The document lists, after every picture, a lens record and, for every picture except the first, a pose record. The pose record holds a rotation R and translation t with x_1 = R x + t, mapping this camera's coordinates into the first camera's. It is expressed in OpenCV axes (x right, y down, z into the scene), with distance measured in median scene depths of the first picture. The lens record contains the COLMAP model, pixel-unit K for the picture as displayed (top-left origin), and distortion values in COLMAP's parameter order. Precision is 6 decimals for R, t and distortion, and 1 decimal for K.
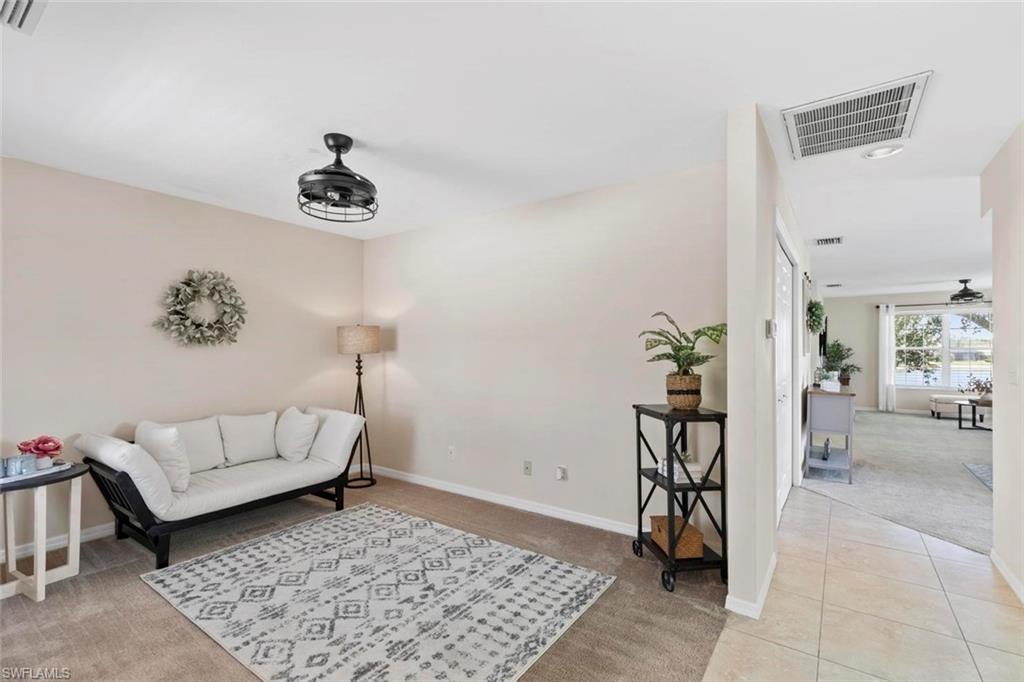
lens RADIAL K [[462.0, 0, 513.0], [0, 462.0, 351.0], [0, 0, 1]] dist [0.003292, 0.000249]
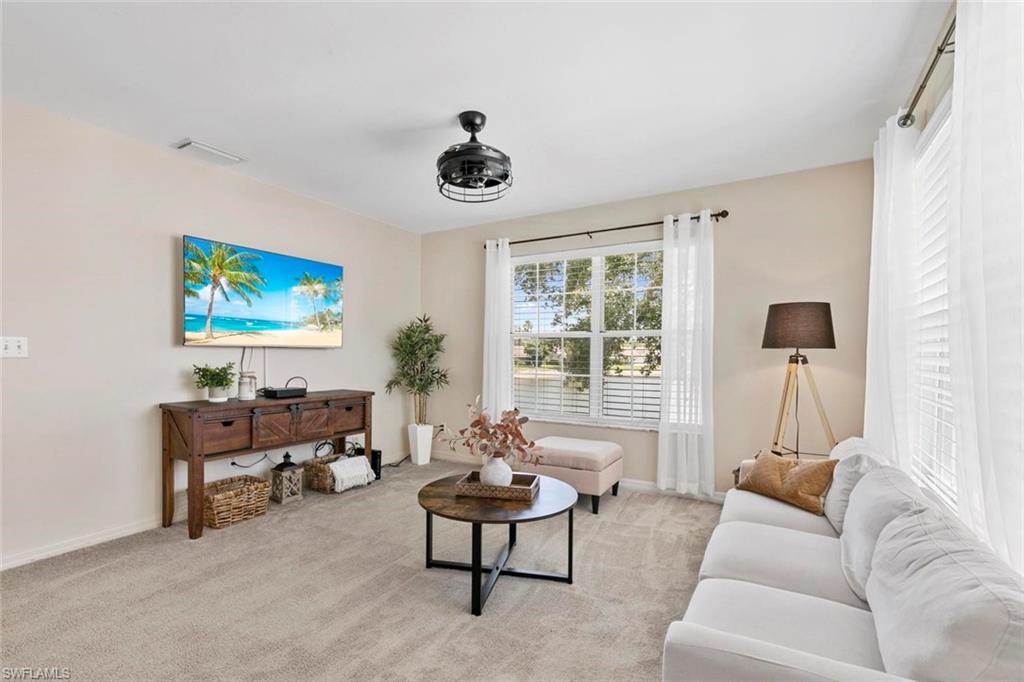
lens RADIAL K [[461.0, 0, 519.6], [0, 461.0, 357.4], [0, 0, 1]] dist [0.001883, 0.000041]
pose [[0.995589, 0.002091, 0.093801, 0.792408], [-0.002553, 0.999985, 0.004809, 0.015634], [-0.093789, -0.005027, 0.995579, 0.535889]]
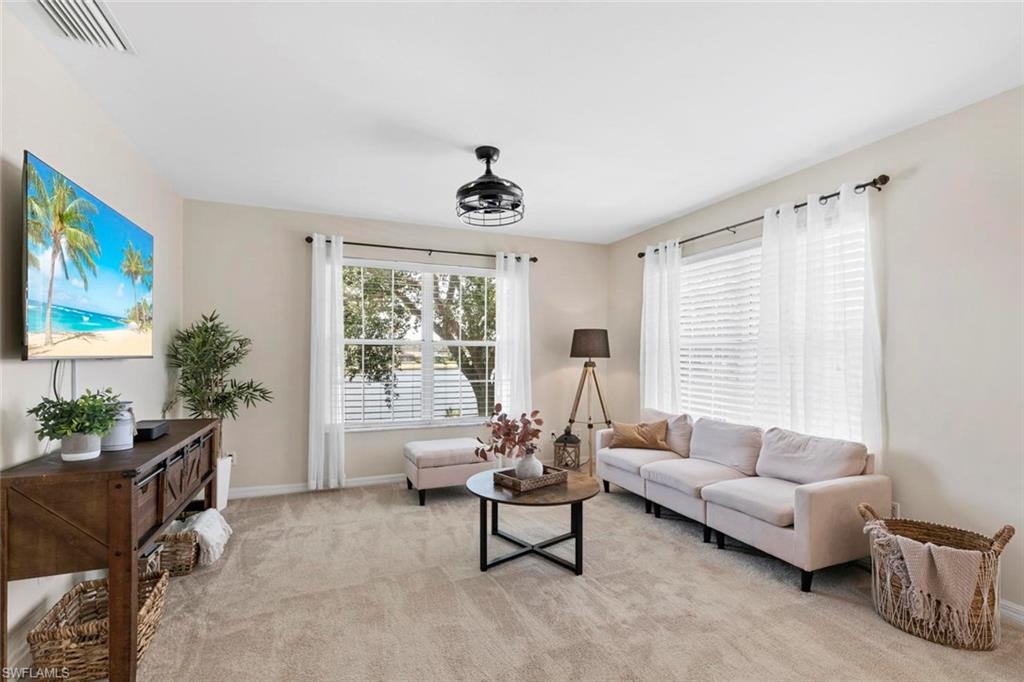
lens RADIAL K [[462.0, 0, 513.0], [0, 462.0, 351.0], [0, 0, 1]] dist [0.003292, 0.000249]
pose [[0.534490, 0.007065, 0.845145, 0.545970], [-0.001180, 0.999970, -0.007613, 0.007260], [-0.845174, 0.003072, 0.534483, 0.636164]]
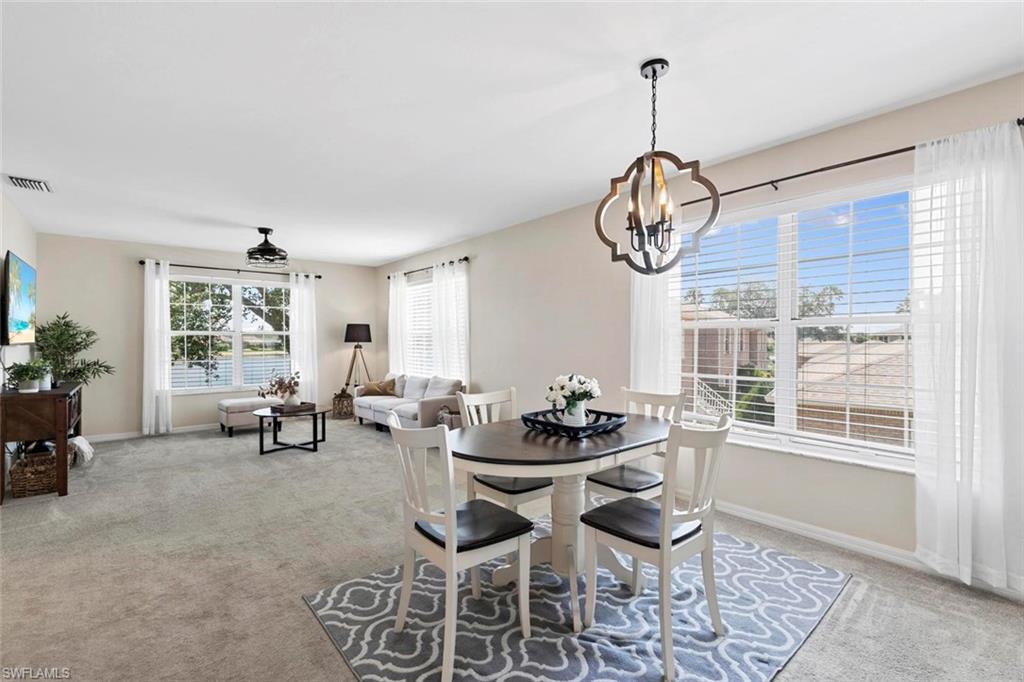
lens RADIAL K [[452.3, 0, 508.1], [0, 452.3, 336.9], [0, 0, 1]] dist [-0.001509, 0.000284]
pose [[0.253428, 0.003741, 0.967347, 0.348282], [0.007256, 0.999957, -0.005769, 0.007772], [-0.967327, 0.008481, 0.253390, 0.400452]]
